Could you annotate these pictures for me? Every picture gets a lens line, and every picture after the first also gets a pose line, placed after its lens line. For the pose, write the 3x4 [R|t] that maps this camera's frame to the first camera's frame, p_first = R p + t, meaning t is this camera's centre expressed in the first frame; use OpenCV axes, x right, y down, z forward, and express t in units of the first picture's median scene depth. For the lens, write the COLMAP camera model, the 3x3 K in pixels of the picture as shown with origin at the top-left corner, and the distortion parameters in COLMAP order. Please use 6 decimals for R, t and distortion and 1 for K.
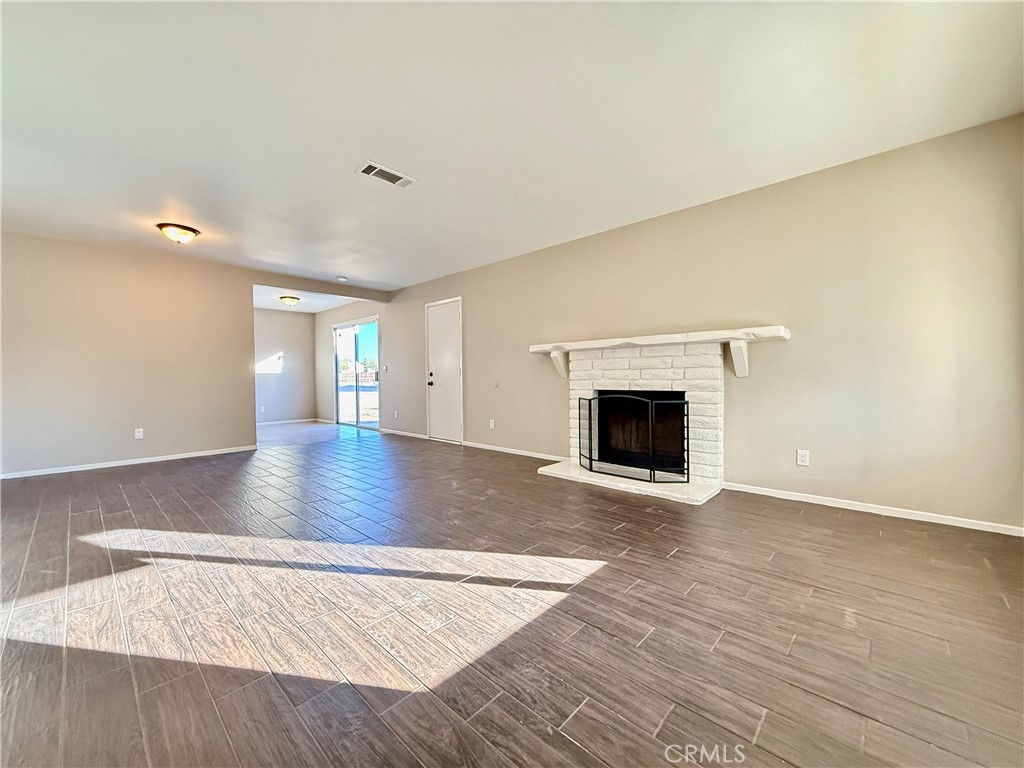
lens RADIAL K [[408.2, 0, 509.7], [0, 408.2, 384.6], [0, 0, 1]] dist [0.000281, -0.000686]
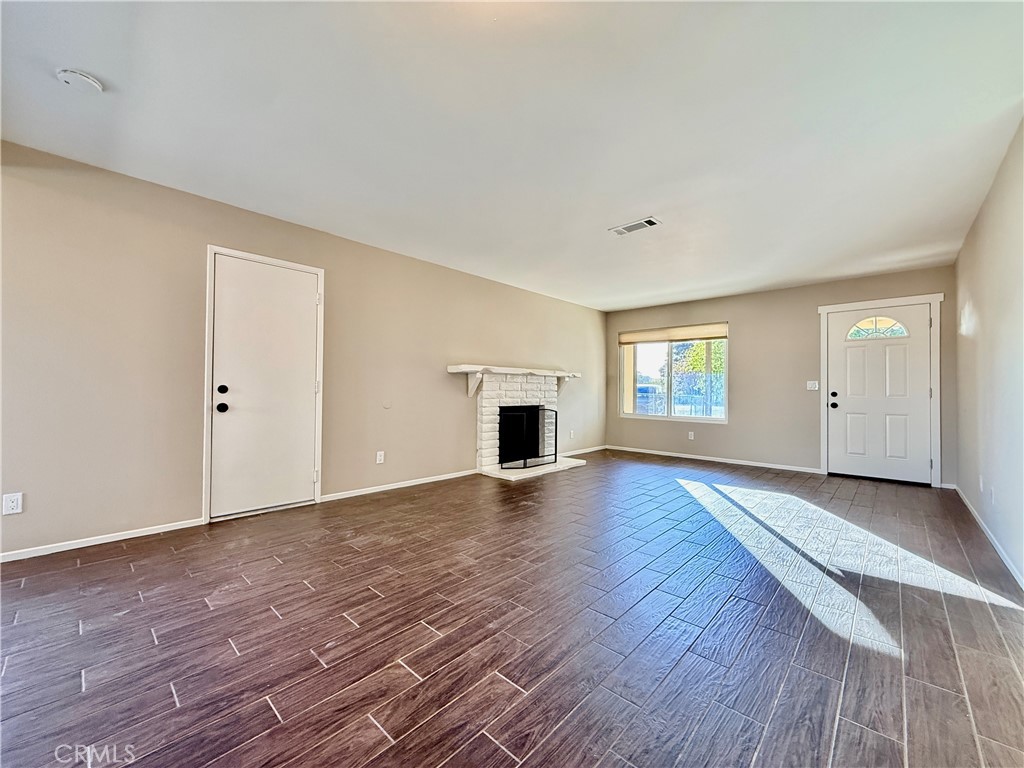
lens RADIAL K [[408.2, 0, 511.1], [0, 408.2, 385.4], [0, 0, 1]] dist [0.000281, -0.000686]
pose [[-0.004464, 0.022886, 0.999728, -1.145611], [0.009589, 0.999693, -0.022842, -0.024852], [-0.999944, 0.009485, -0.004683, 1.070608]]
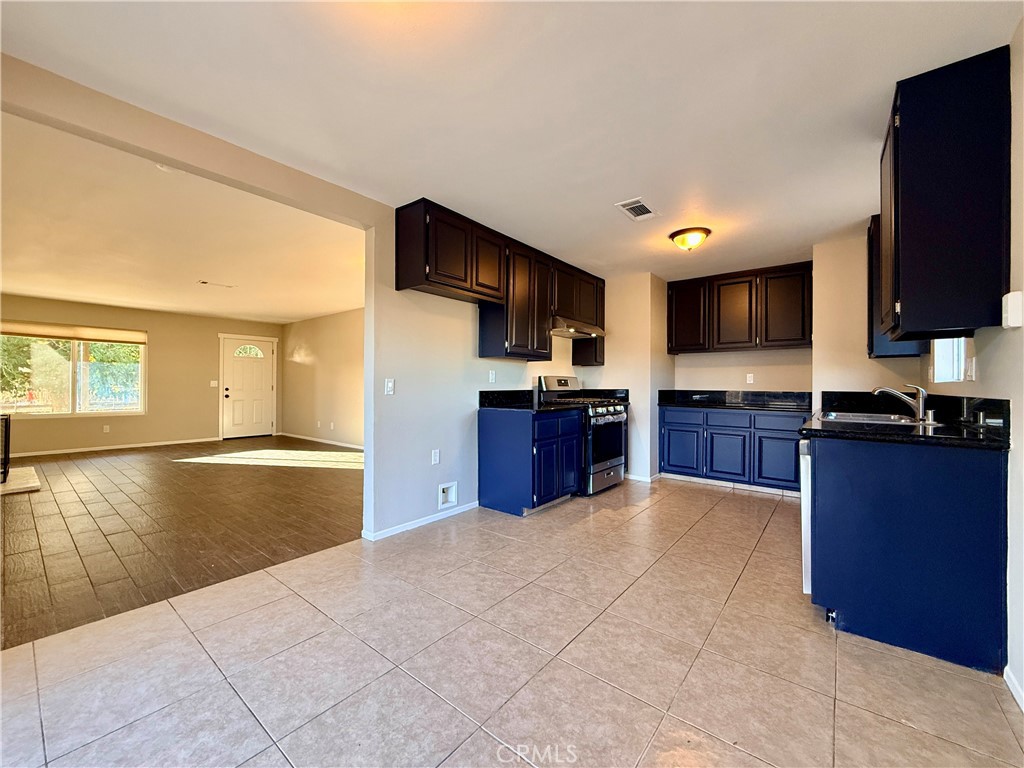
lens RADIAL K [[408.2, 0, 512.5], [0, 408.2, 386.1], [0, 0, 1]] dist [0.000281, -0.000686]
pose [[-0.996843, 0.005271, -0.079220, -1.142078], [0.003653, 0.999782, 0.020556, -0.072813], [0.079311, 0.020202, -0.996645, 2.282637]]
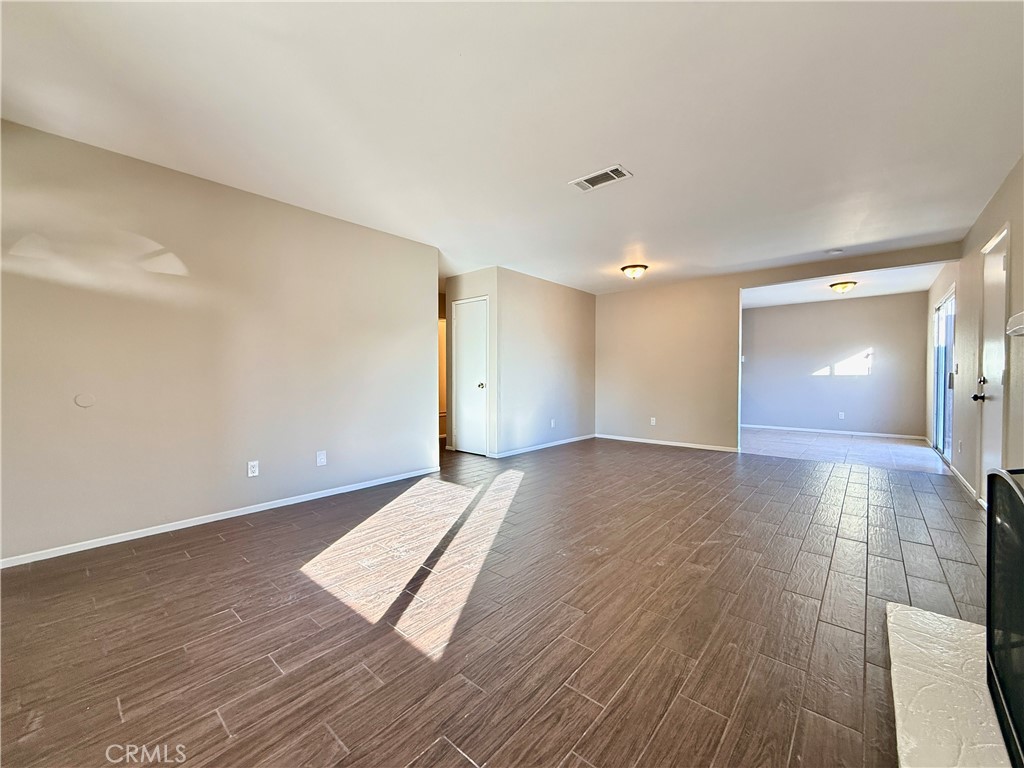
lens RADIAL K [[408.2, 0, 513.0], [0, 408.2, 385.4], [0, 0, 1]] dist [0.000281, -0.000686]
pose [[0.039472, 0.030764, -0.998747, 0.522535], [-0.019252, 0.999364, 0.030023, -0.038577], [0.999035, 0.018043, 0.040039, 0.600642]]
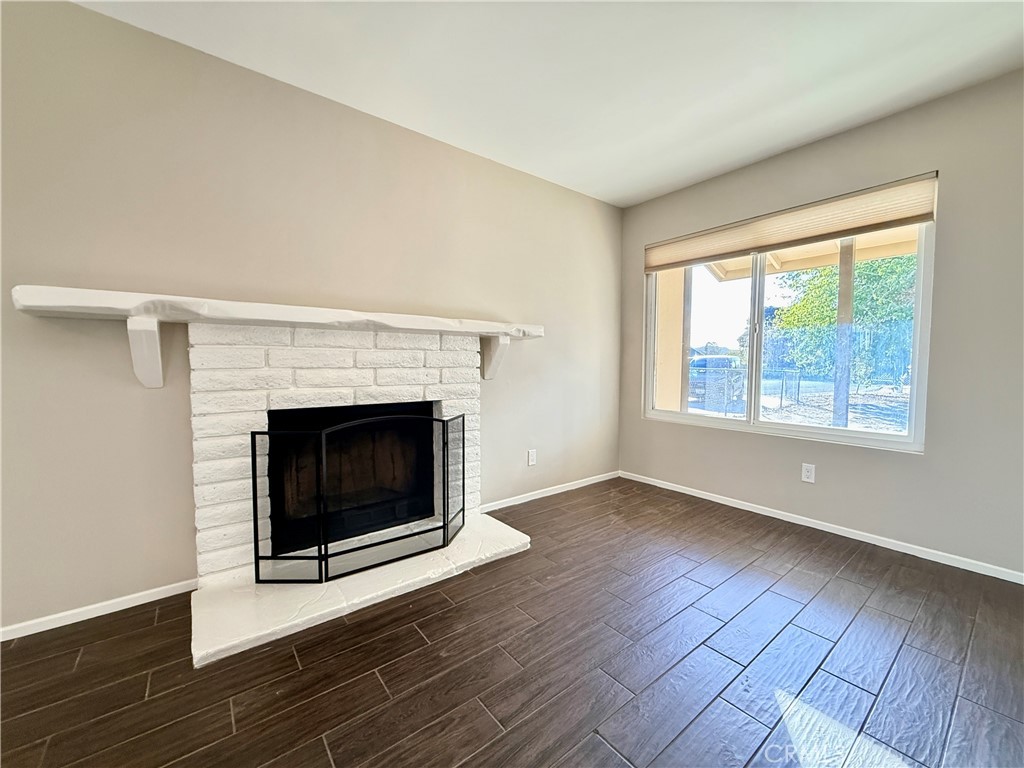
lens RADIAL K [[408.2, 0, 512.6], [0, 408.2, 383.3], [0, 0, 1]] dist [0.000281, -0.000686]
pose [[0.151938, -0.036650, 0.987710, -0.235880], [0.014280, 0.999289, 0.034883, -0.034045], [-0.988287, 0.008805, 0.152353, 0.720421]]
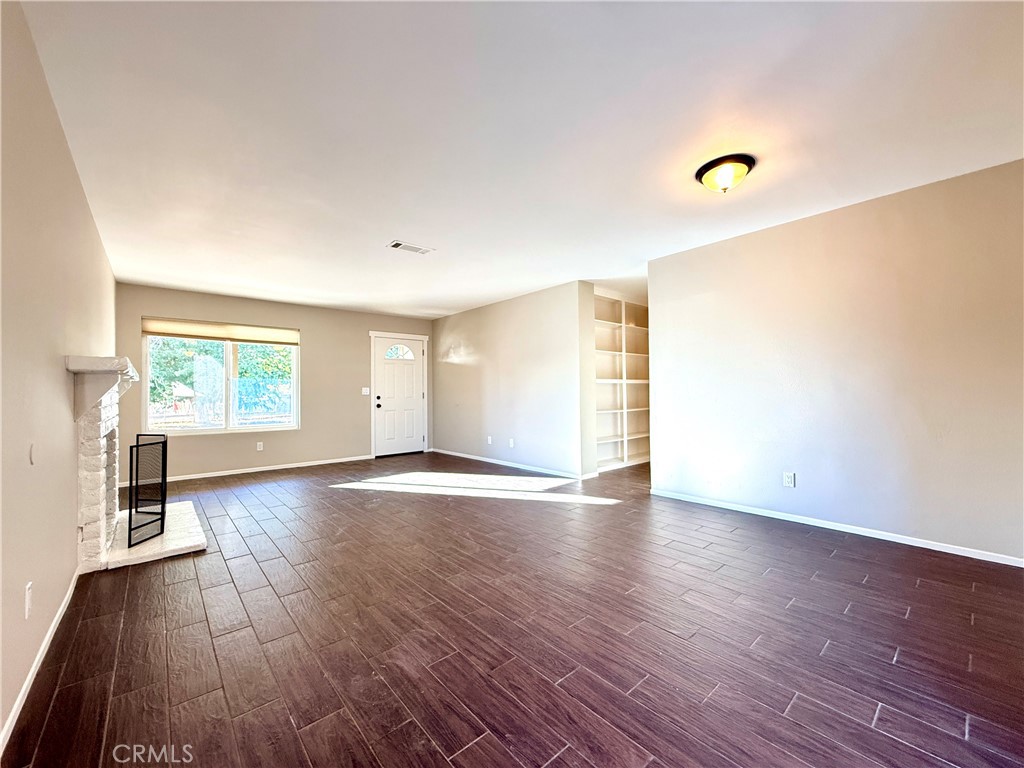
lens RADIAL K [[408.2, 0, 512.5], [0, 408.2, 386.8], [0, 0, 1]] dist [0.000281, -0.000686]
pose [[-0.995141, 0.022066, 0.095953, -0.571812], [0.022637, 0.999732, 0.004868, -0.060120], [-0.095820, 0.007016, -0.995374, 1.757203]]
